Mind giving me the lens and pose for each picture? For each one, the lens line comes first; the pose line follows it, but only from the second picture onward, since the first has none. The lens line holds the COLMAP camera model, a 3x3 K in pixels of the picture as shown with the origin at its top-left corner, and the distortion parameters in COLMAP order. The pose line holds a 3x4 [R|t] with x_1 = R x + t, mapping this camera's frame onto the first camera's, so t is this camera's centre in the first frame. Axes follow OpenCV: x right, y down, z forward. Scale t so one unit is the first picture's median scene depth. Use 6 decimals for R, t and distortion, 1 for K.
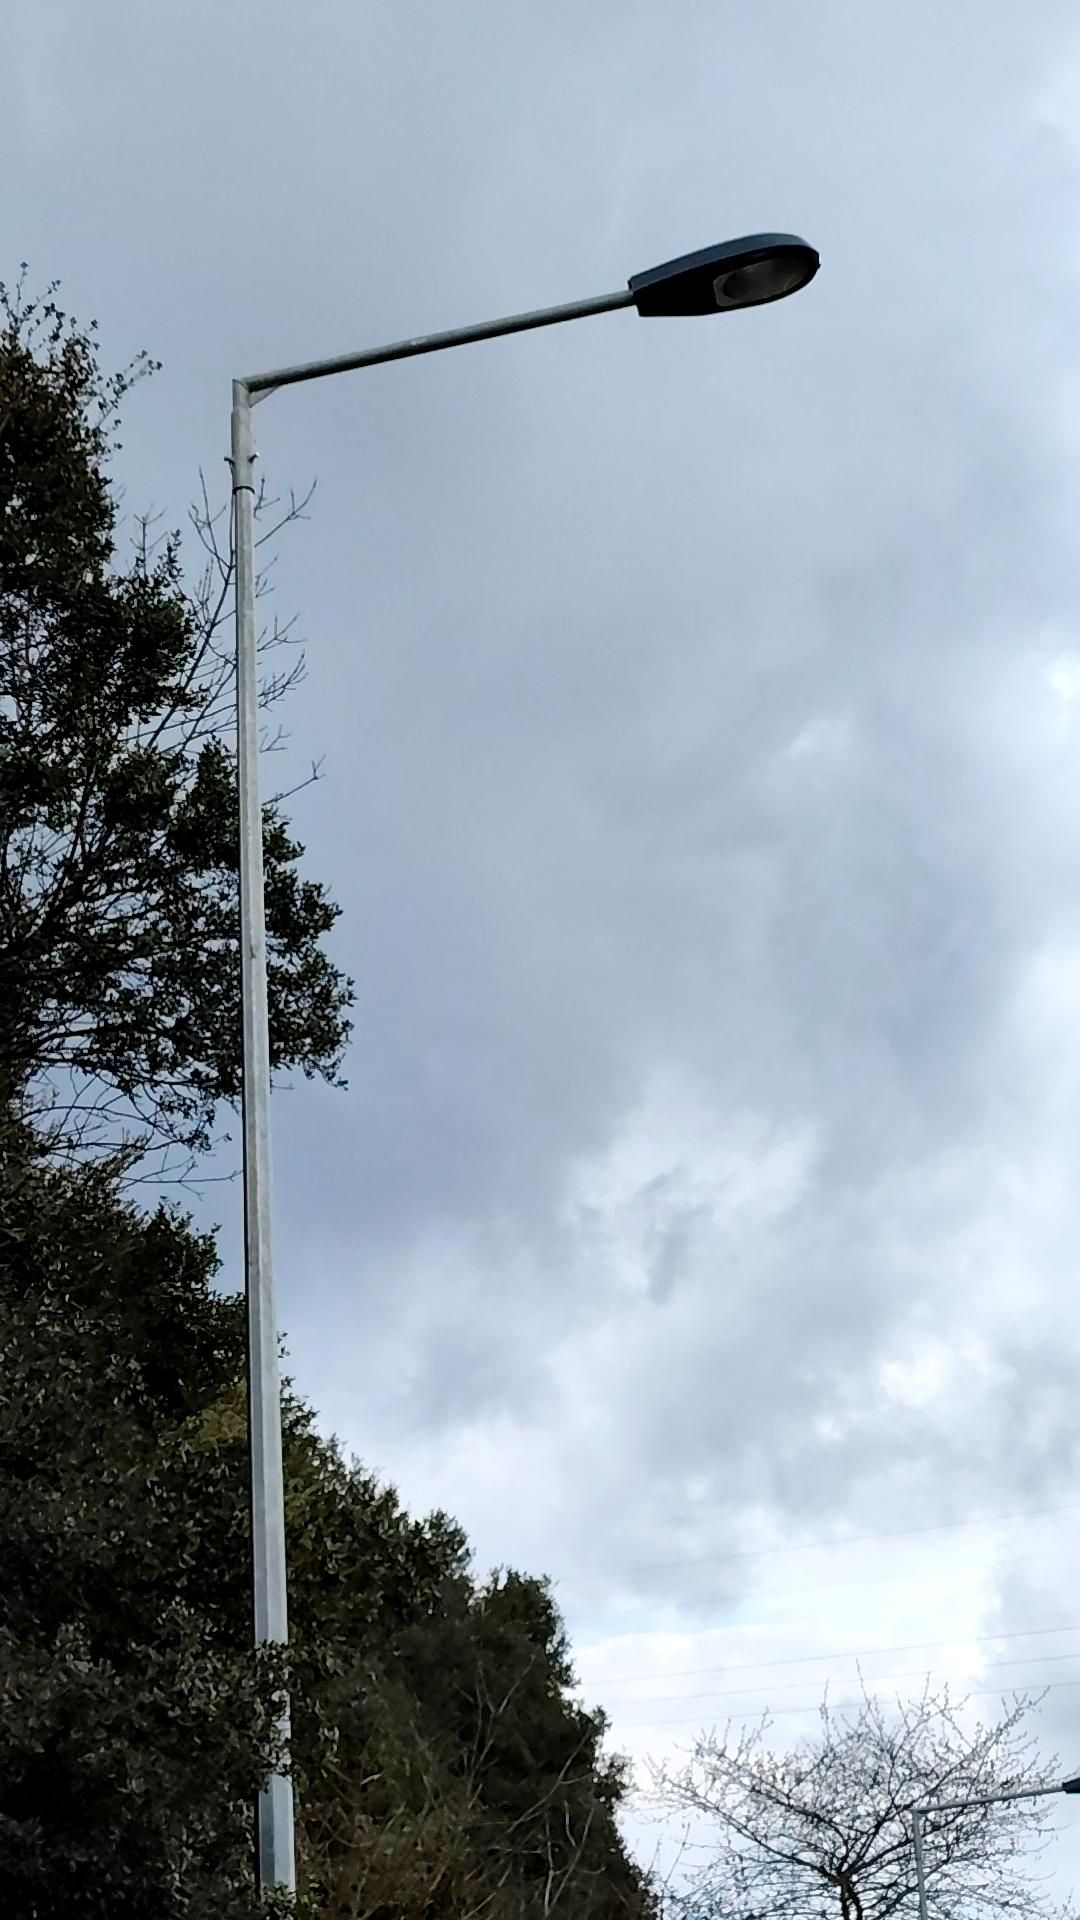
lens RADIAL K [[3204.3, 0, 540.0], [0, 3204.3, 960.0], [0, 0, 1]] dist [0.046266, 0.099409]
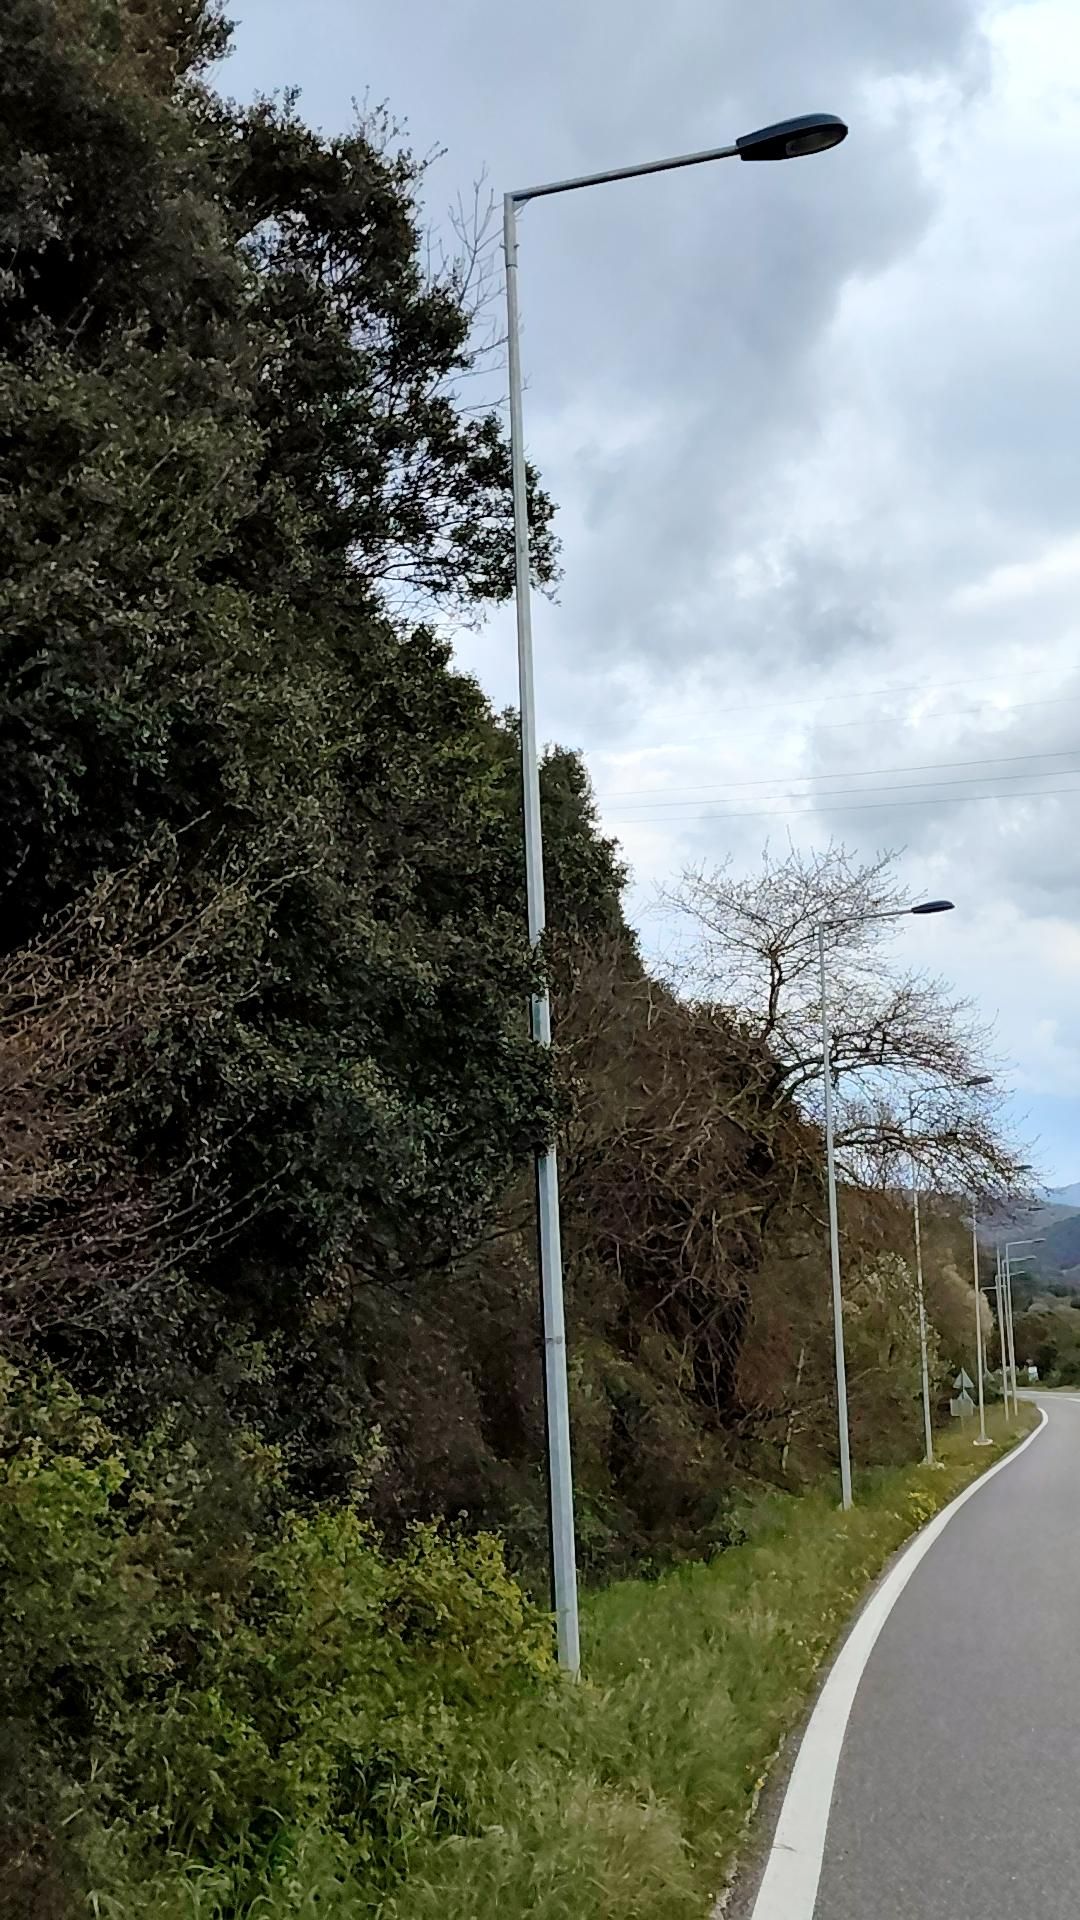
lens RADIAL K [[3204.3, 0, 540.0], [0, 3204.3, 960.0], [0, 0, 1]] dist [0.046266, 0.099409]
pose [[0.998328, 0.015042, 0.055811, -0.149821], [-0.033139, 0.940049, 0.339426, -0.341665], [-0.047360, -0.340708, 0.938975, -0.682877]]
